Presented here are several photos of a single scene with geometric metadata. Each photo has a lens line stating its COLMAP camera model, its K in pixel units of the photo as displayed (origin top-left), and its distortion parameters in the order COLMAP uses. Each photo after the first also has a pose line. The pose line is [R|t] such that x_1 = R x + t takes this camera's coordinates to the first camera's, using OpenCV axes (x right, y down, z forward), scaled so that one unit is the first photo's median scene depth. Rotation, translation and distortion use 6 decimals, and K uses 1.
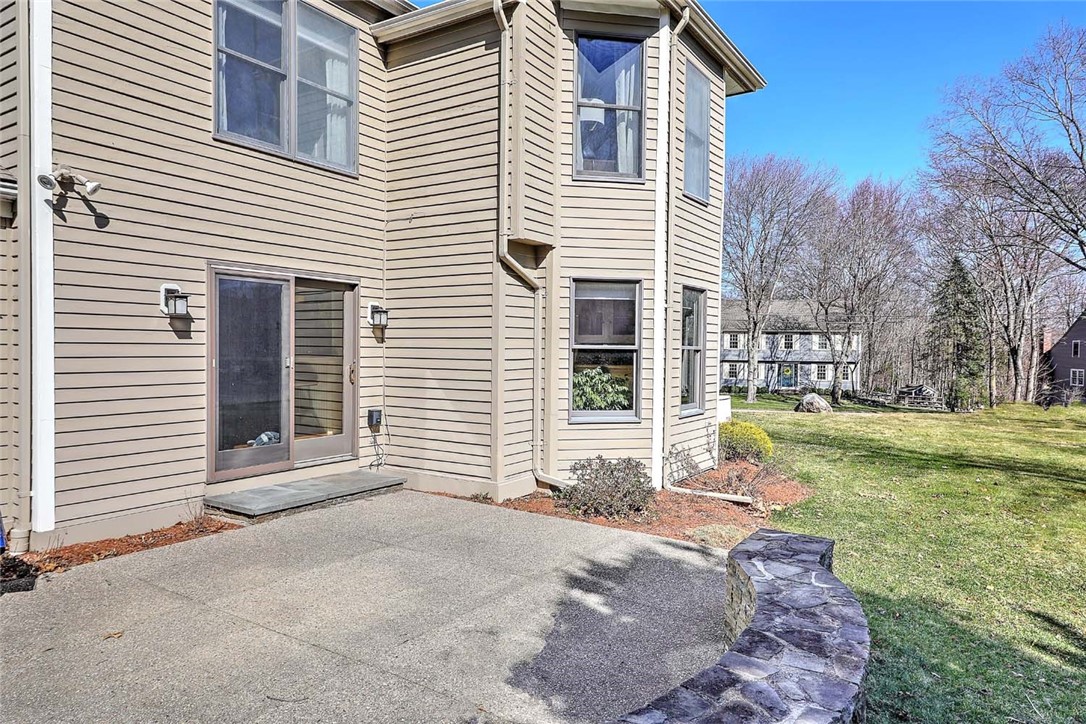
lens RADIAL K [[700.0, 0, 544.6], [0, 700.0, 361.5], [0, 0, 1]] dist [0.005876, -0.001326]
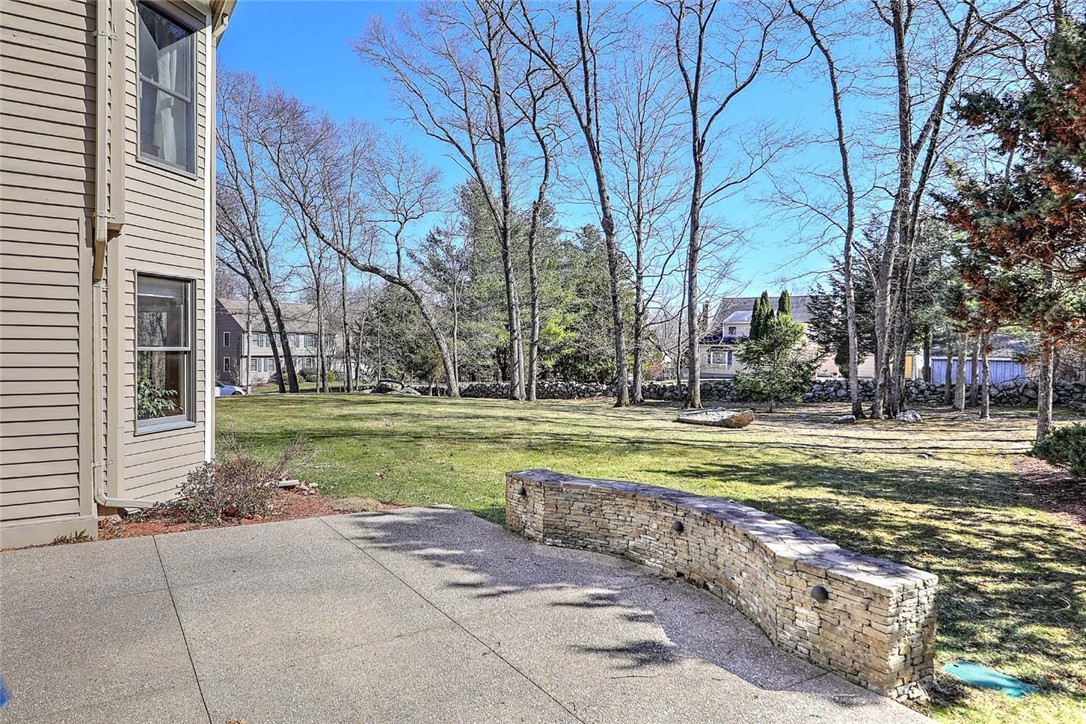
lens RADIAL K [[700.0, 0, 545.1], [0, 700.0, 360.1], [0, 0, 1]] dist [0.005876, -0.001326]
pose [[0.400664, -0.024509, 0.915897, -0.577853], [0.014275, 0.999688, 0.020506, -0.018104], [-0.916114, 0.004858, 0.400889, 0.172132]]
